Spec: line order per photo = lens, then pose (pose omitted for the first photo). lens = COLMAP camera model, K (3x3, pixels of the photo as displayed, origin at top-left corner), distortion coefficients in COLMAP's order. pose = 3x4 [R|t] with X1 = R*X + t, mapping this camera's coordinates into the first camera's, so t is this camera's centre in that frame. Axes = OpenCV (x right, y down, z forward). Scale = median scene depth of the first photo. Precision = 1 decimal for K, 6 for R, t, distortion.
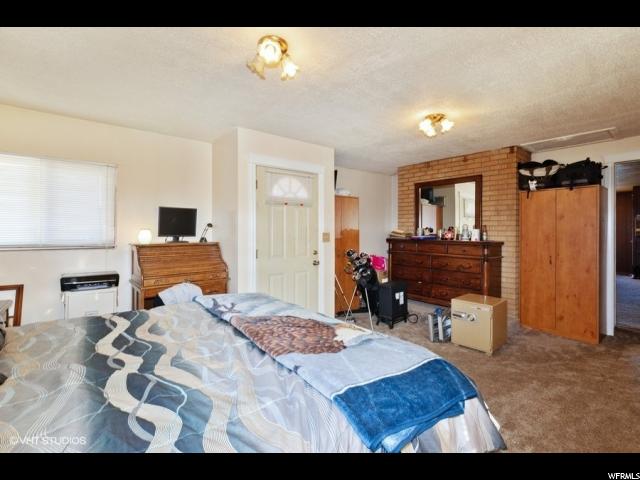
lens RADIAL K [[299.5, 0, 317.7], [0, 299.5, 234.4], [0, 0, 1]] dist [0.001750, -0.000006]
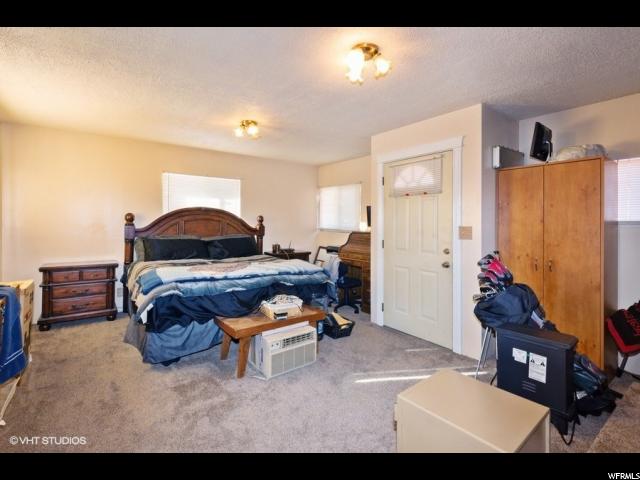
lens RADIAL K [[299.5, 0, 317.7], [0, 299.5, 234.4], [0, 0, 1]] dist [0.001750, -0.000006]
pose [[-0.032254, 0.041600, -0.998614, 0.821492], [-0.023881, 0.998816, 0.042380, -0.009680], [0.999194, 0.025215, -0.031223, 0.721112]]
